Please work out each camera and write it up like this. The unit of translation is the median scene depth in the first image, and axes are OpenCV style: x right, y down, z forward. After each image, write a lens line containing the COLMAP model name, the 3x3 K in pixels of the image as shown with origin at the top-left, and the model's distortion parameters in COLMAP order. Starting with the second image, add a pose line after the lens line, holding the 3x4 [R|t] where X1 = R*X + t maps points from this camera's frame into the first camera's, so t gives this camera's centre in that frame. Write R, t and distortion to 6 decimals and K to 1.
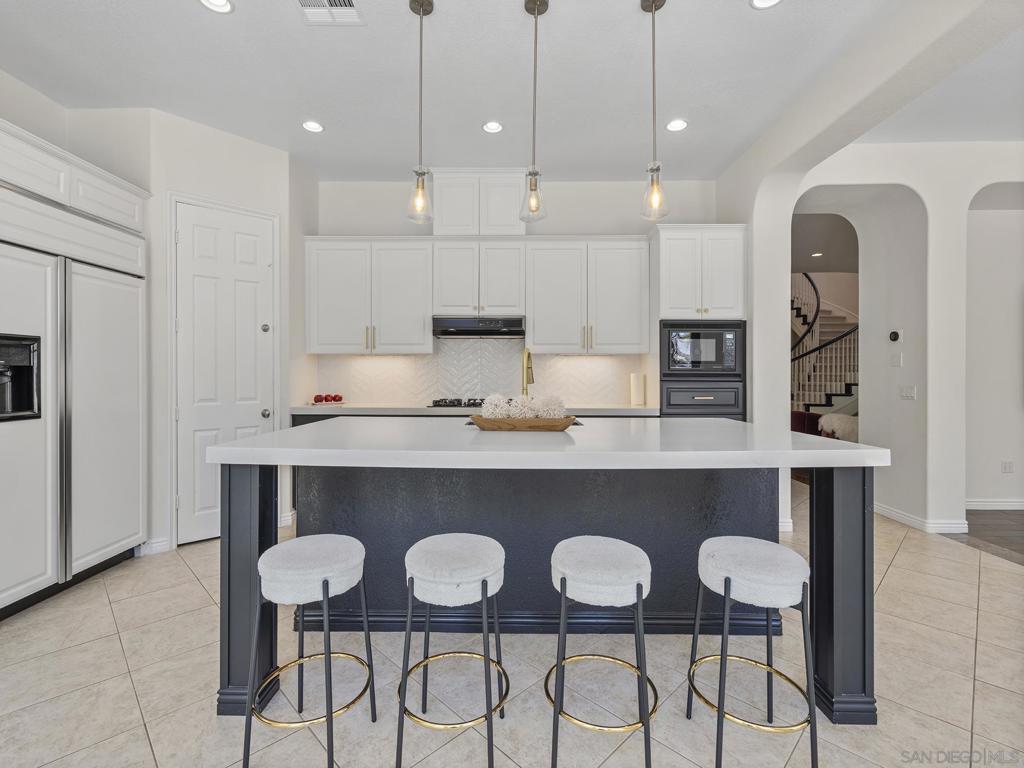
lens RADIAL K [[467.6, 0, 508.8], [0, 467.6, 381.6], [0, 0, 1]] dist [0.002267, 0.001220]
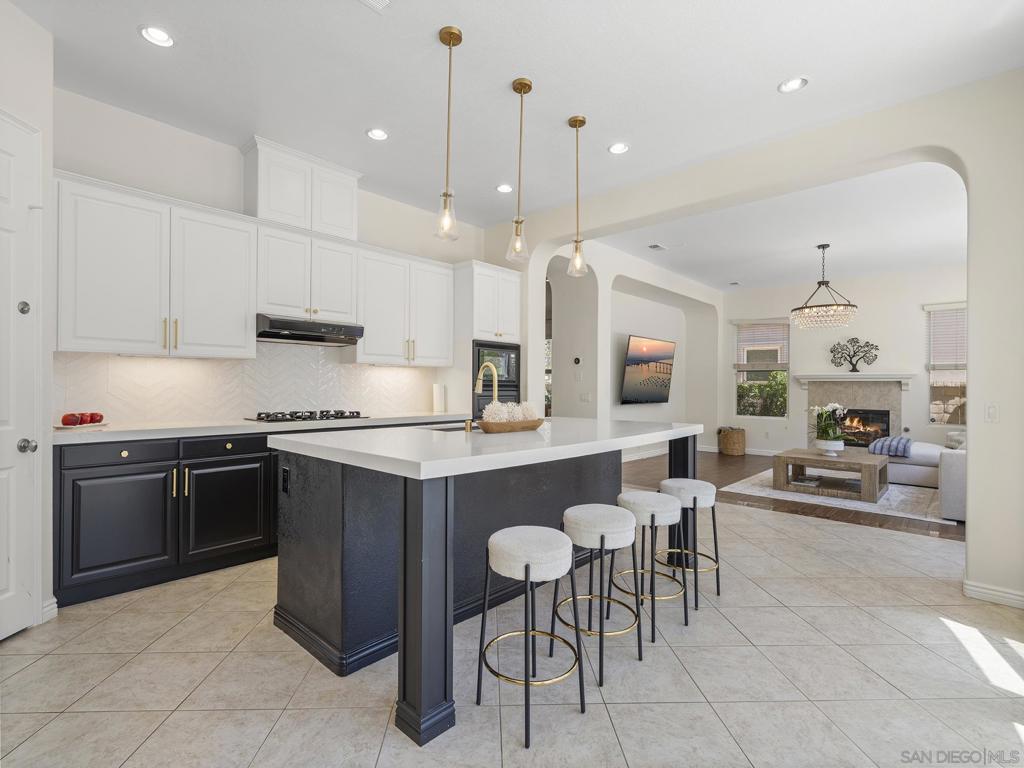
lens RADIAL K [[501.1, 0, 507.9], [0, 501.1, 380.5], [0, 0, 1]] dist [0.010824, 0.000625]
pose [[0.666661, 0.010810, 0.745283, -0.535244], [0.003043, 0.999847, -0.017224, -0.004903], [-0.745355, 0.013751, 0.666526, 0.073834]]
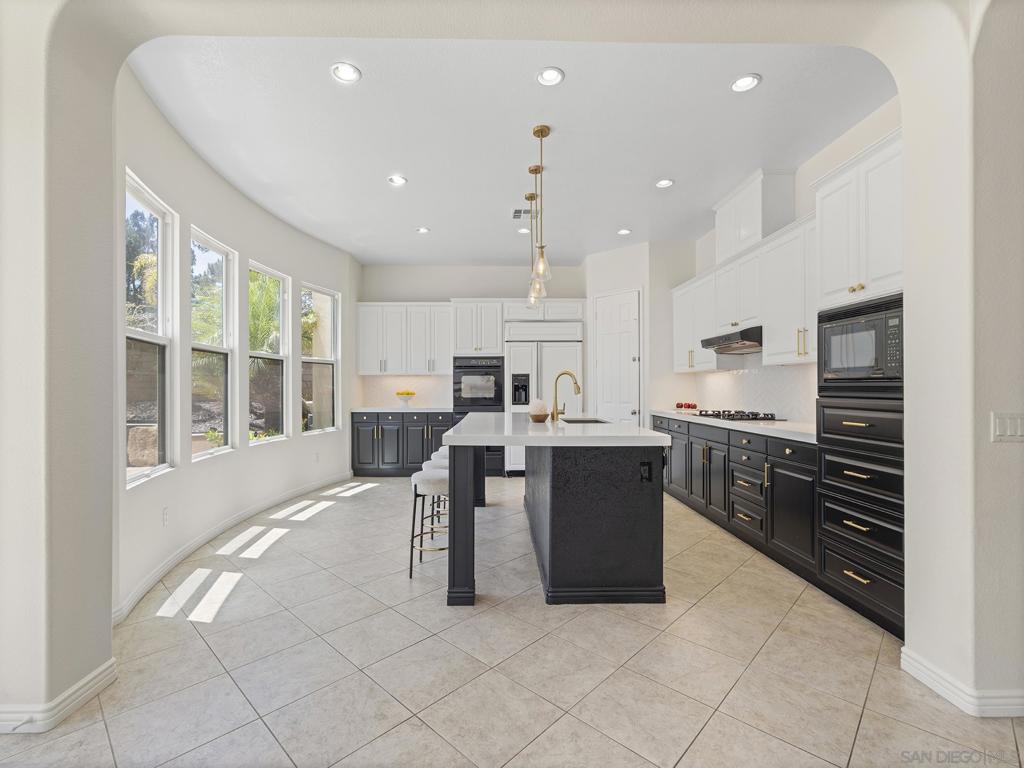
lens RADIAL K [[467.6, 0, 505.1], [0, 467.6, 388.5], [0, 0, 1]] dist [0.002267, 0.001220]
pose [[0.031884, 0.000031, -0.999492, 0.951591], [-0.010730, 0.999942, -0.000311, -0.008481], [0.999434, 0.010734, 0.031882, 0.456499]]
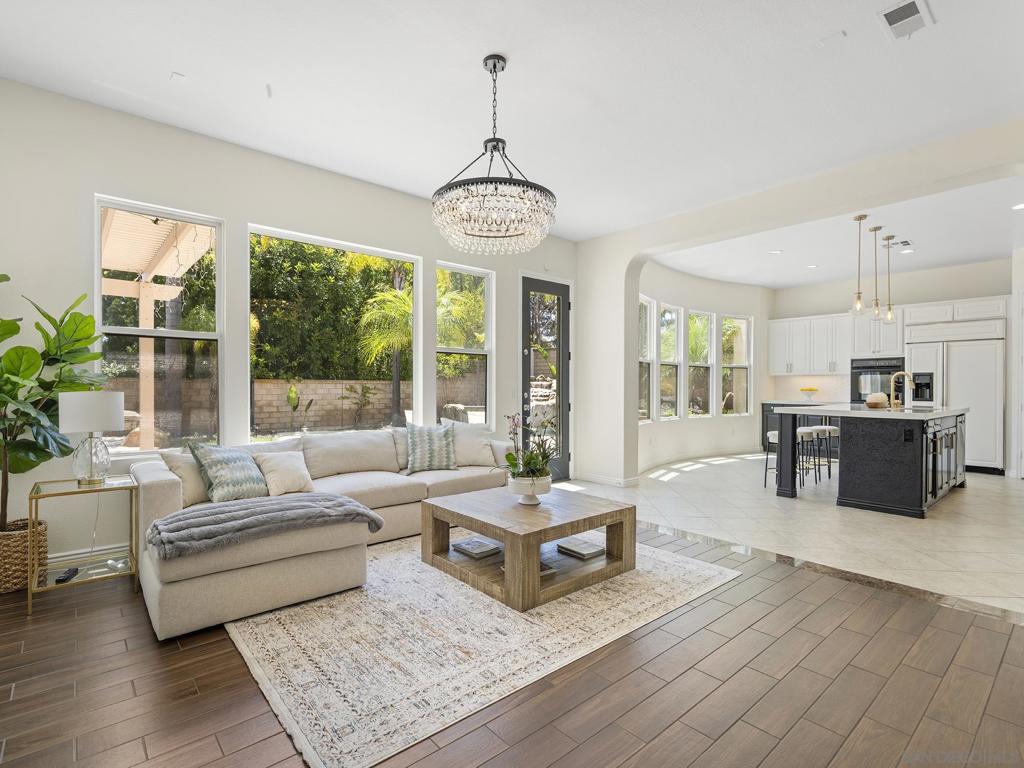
lens RADIAL K [[501.1, 0, 510.0], [0, 501.1, 387.7], [0, 0, 1]] dist [0.010824, 0.000625]
pose [[-0.743388, -0.004599, -0.668844, 1.724736], [-0.014903, 0.999842, 0.009689, 0.000662], [0.668694, 0.017170, -0.743339, 0.912712]]
